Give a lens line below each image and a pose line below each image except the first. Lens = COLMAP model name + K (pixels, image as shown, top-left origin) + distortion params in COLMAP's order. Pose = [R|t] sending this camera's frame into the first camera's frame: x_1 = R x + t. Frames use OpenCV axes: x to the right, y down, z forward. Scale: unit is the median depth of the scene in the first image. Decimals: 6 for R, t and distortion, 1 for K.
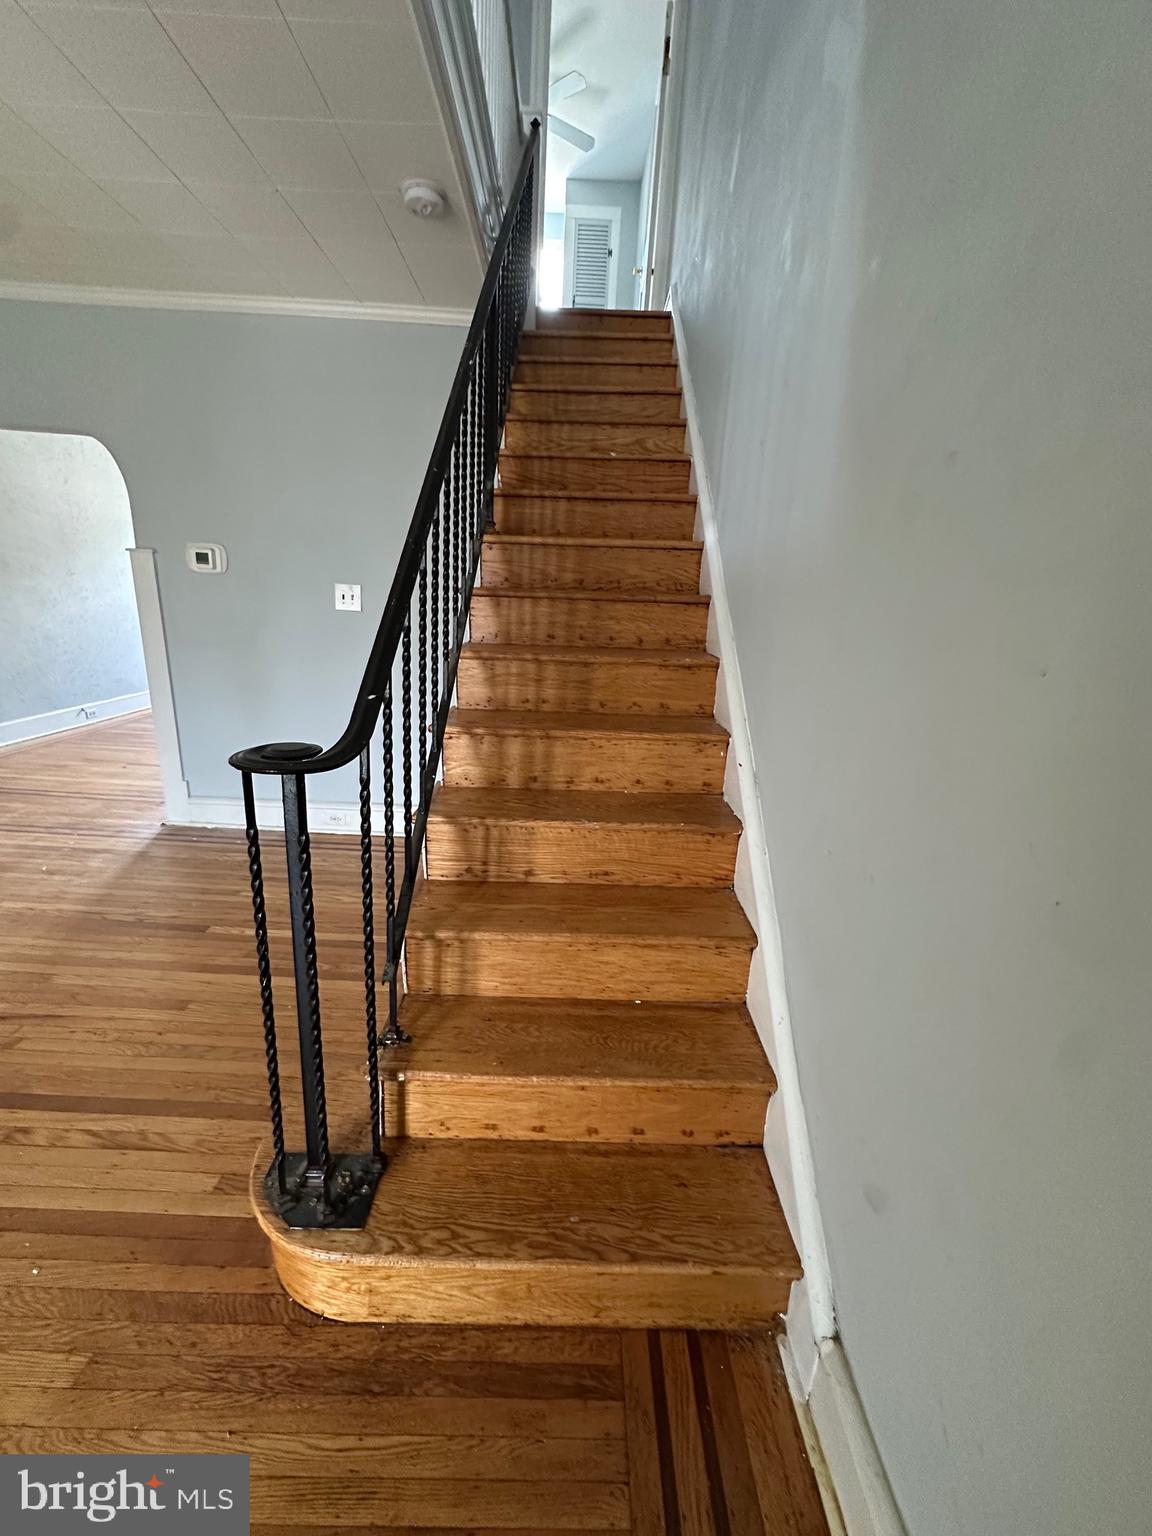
lens RADIAL K [[608.8, 0, 576.6], [0, 608.8, 768.9], [0, 0, 1]] dist [-0.005934, 0.001313]
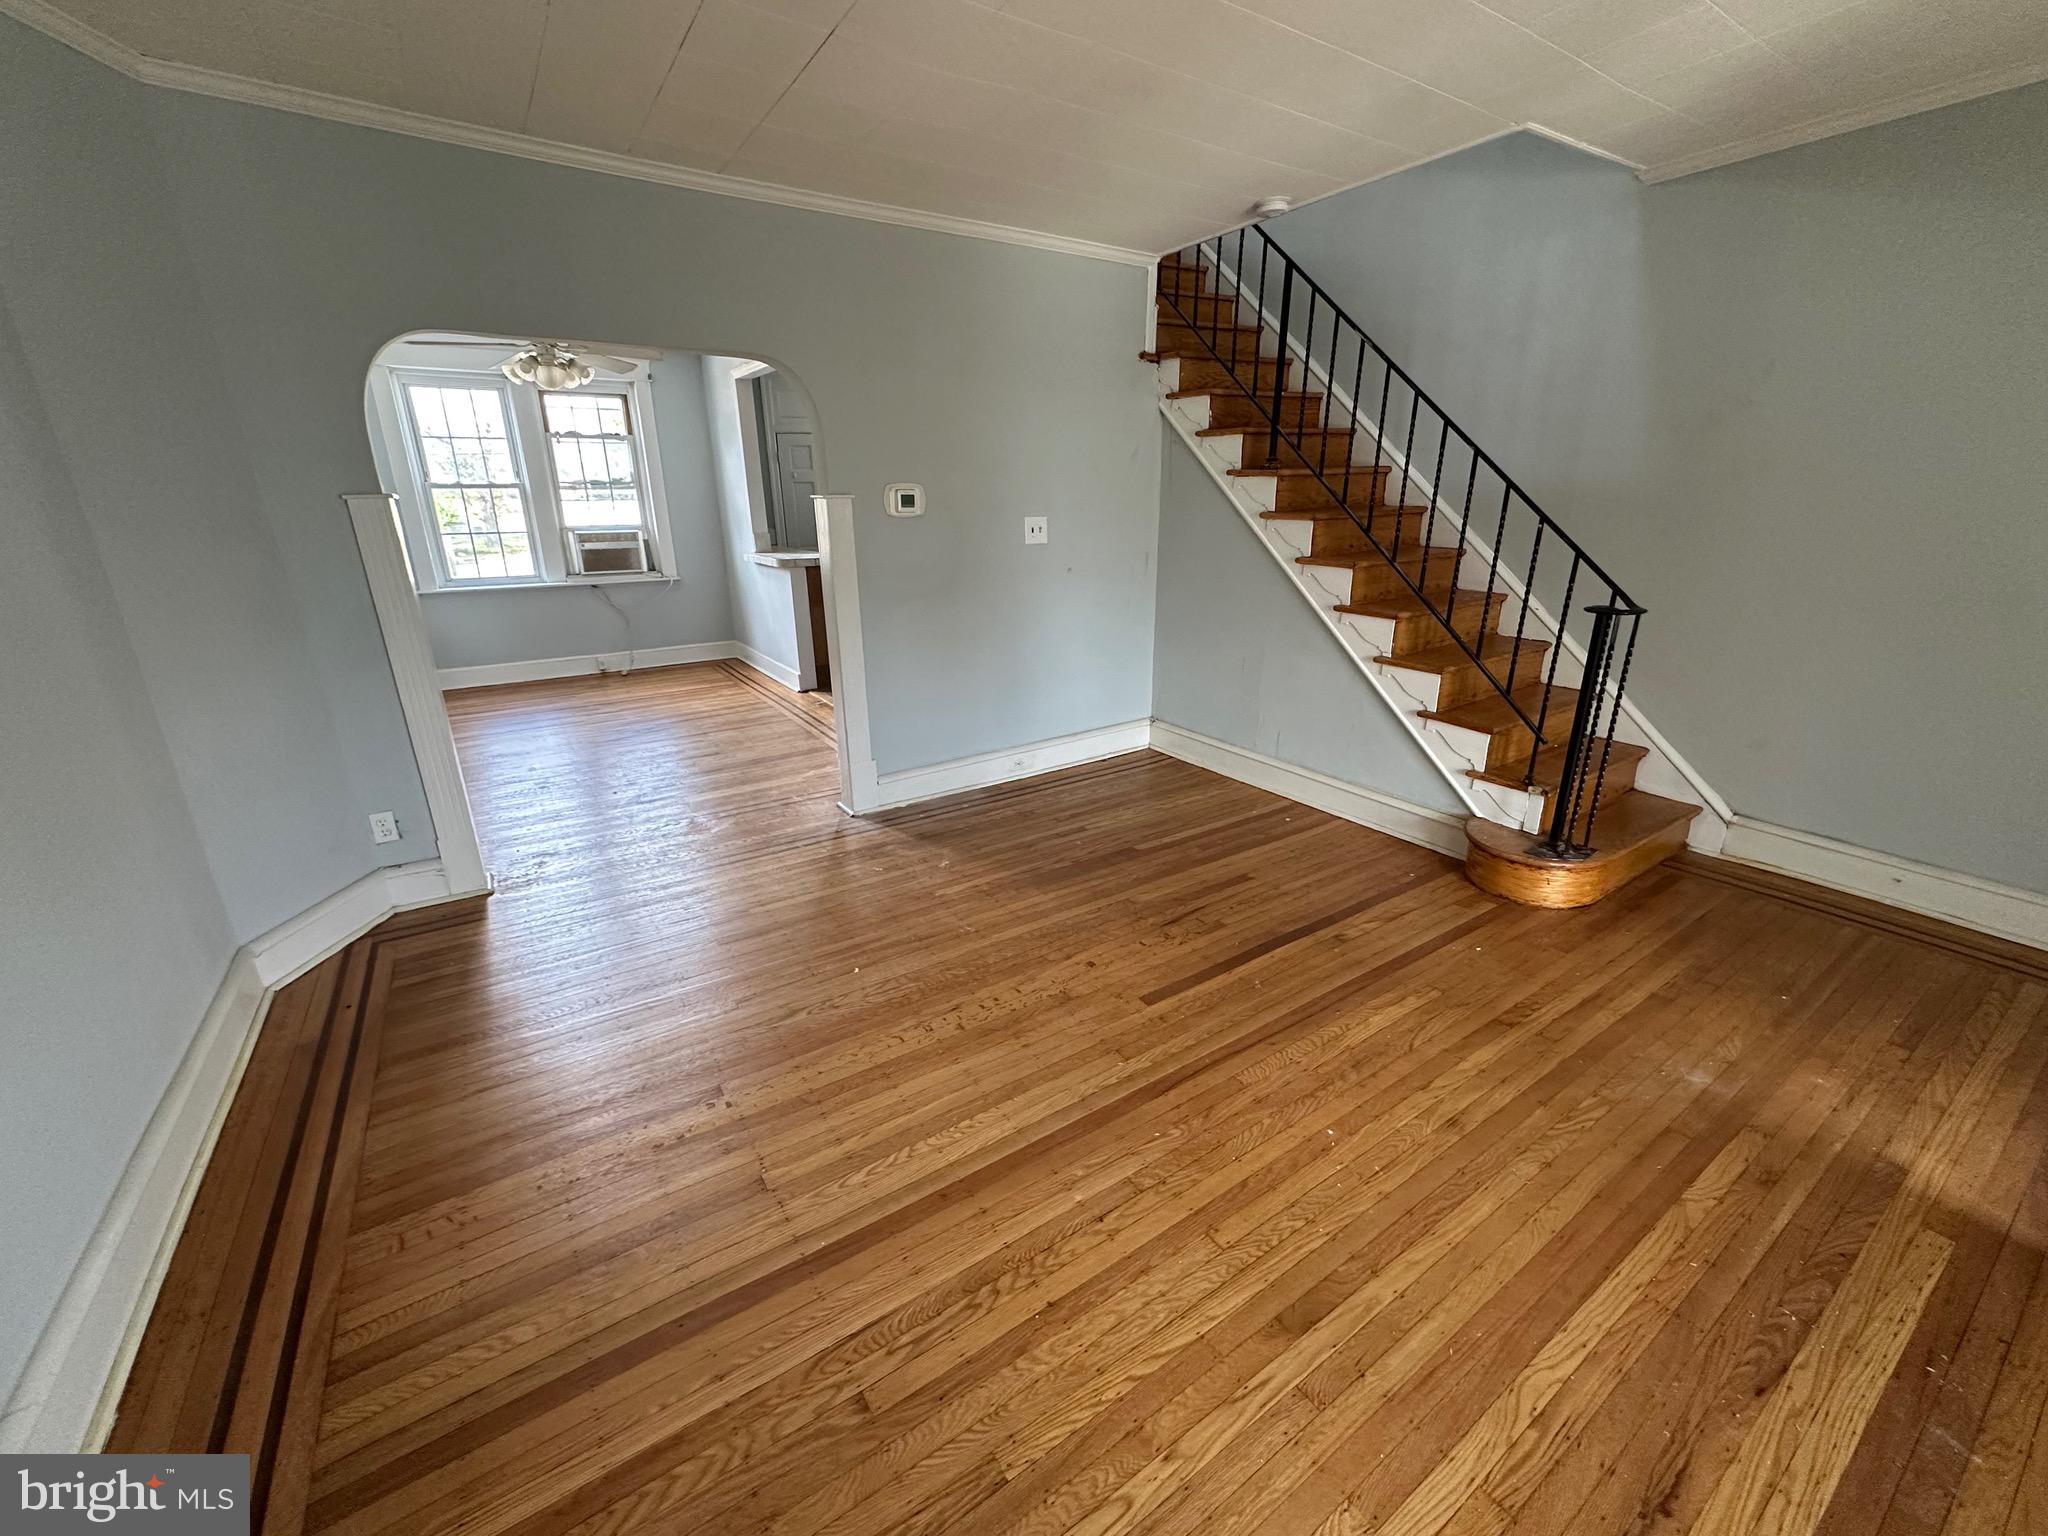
lens RADIAL K [[811.8, 0, 1030.8], [0, 811.8, 759.6], [0, 0, 1]] dist [-0.005934, 0.001313]
pose [[0.839304, -0.230454, 0.492402, -1.141244], [0.201032, 0.973074, 0.112757, -0.073306], [-0.505128, 0.004351, 0.863033, -0.124751]]
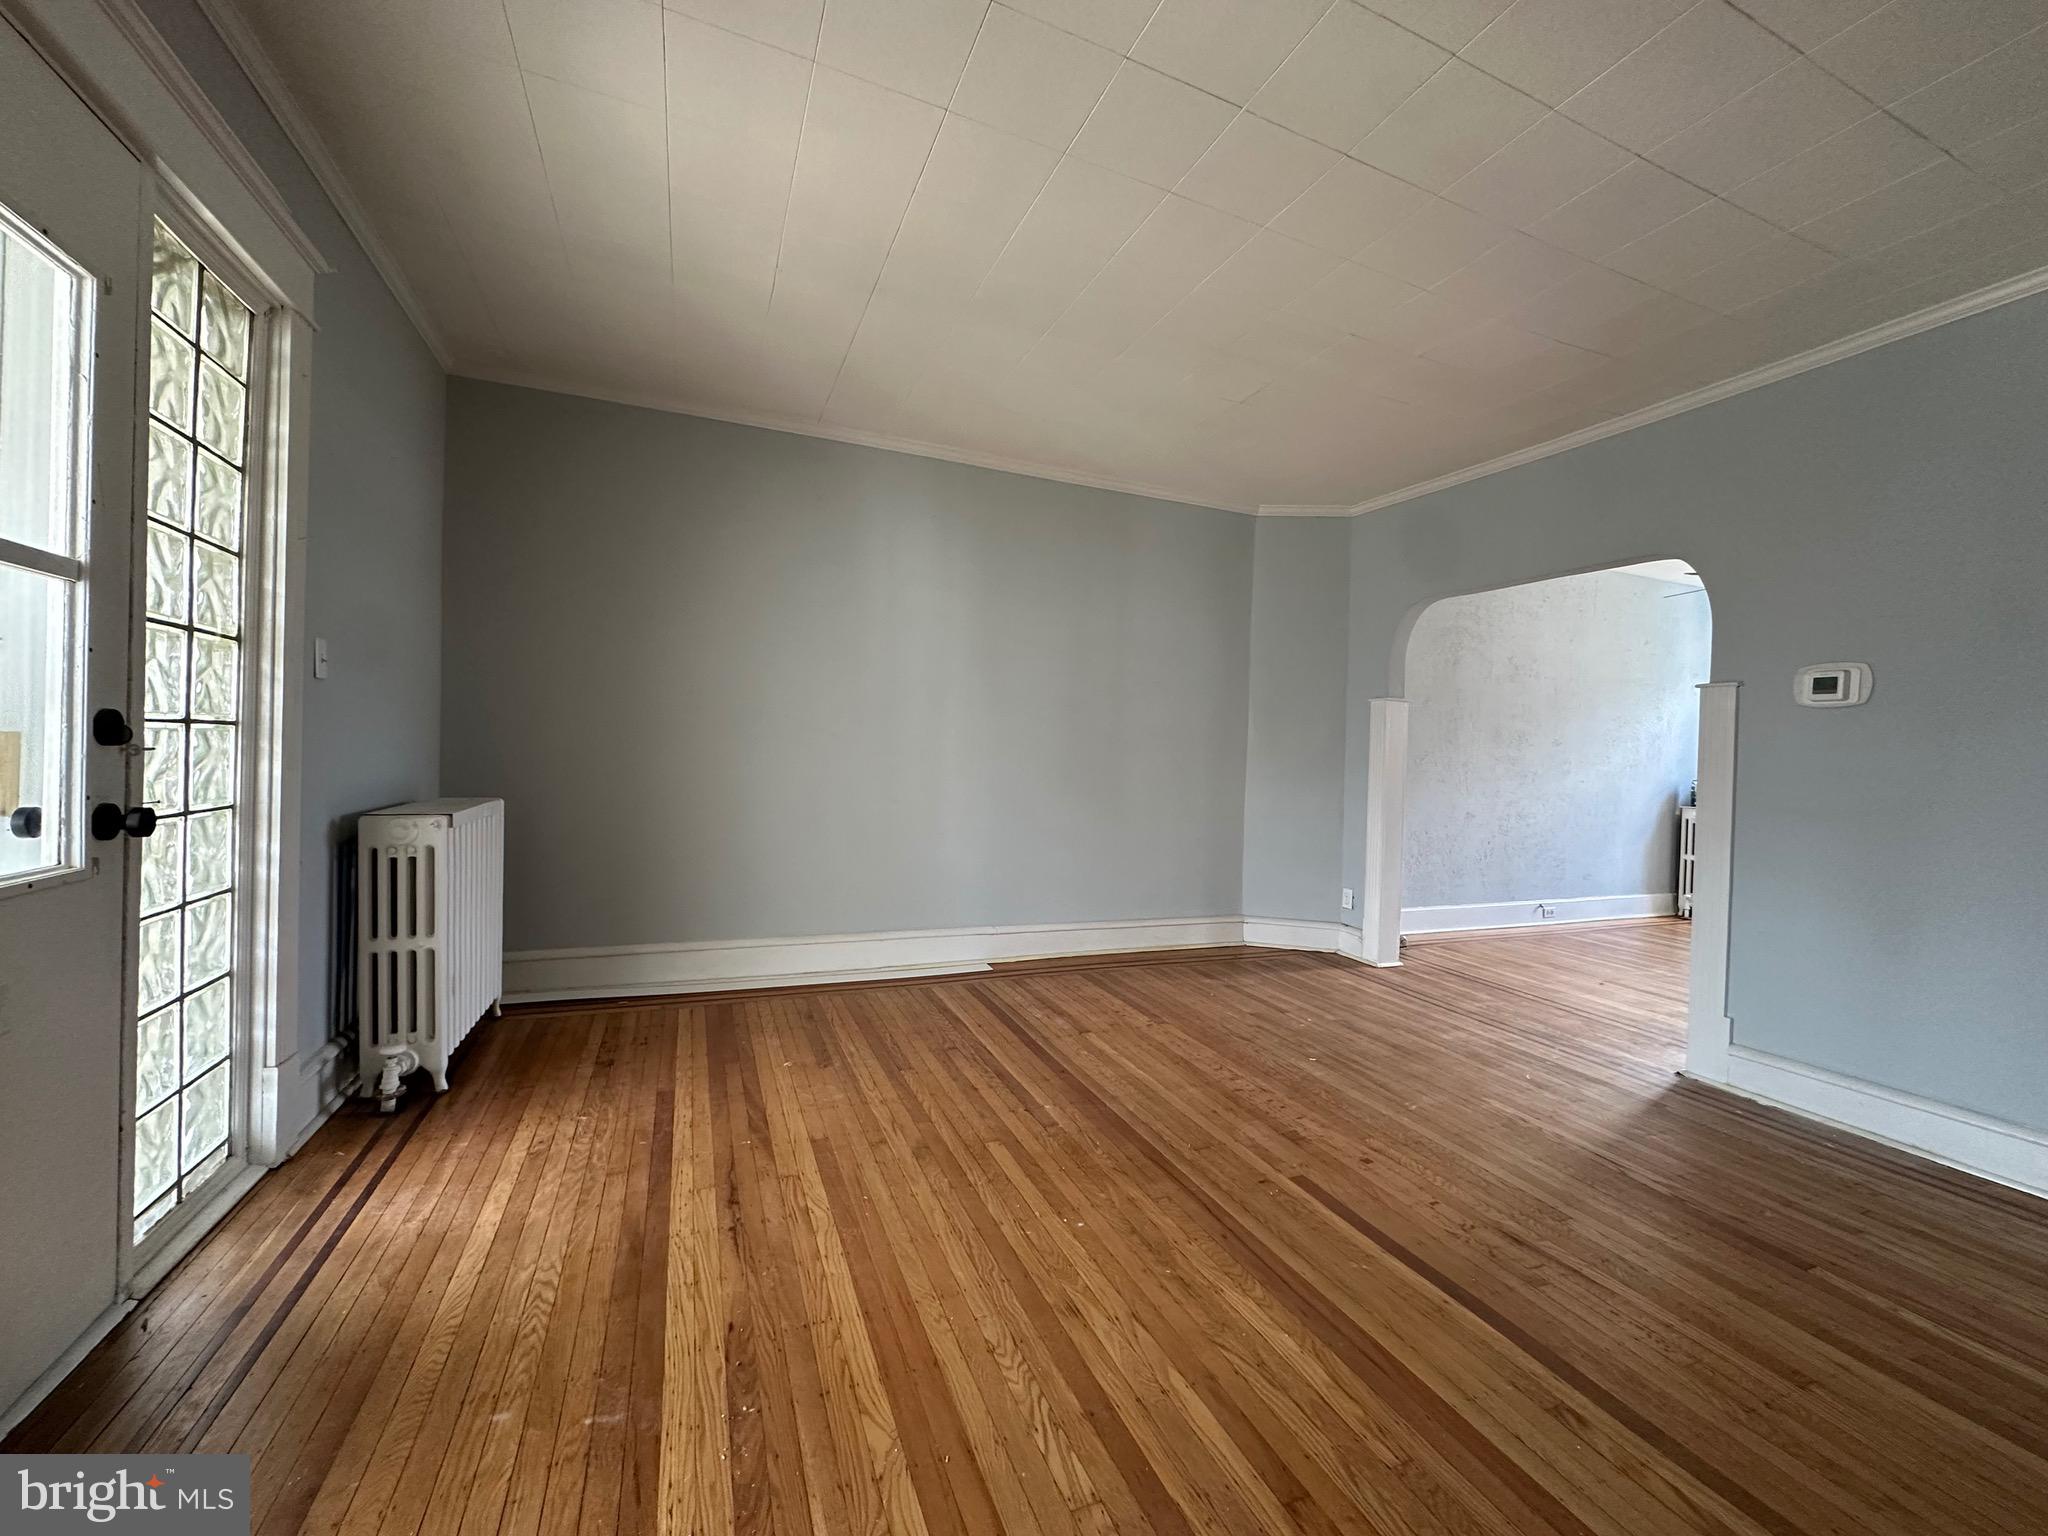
lens RADIAL K [[811.8, 0, 1029.1], [0, 811.8, 765.1], [0, 0, 1]] dist [-0.005934, 0.001313]
pose [[0.375576, -0.028754, -0.926345, -0.128384], [-0.260618, 0.955909, -0.135336, 0.081903], [0.889394, 0.292251, 0.351523, -0.056809]]
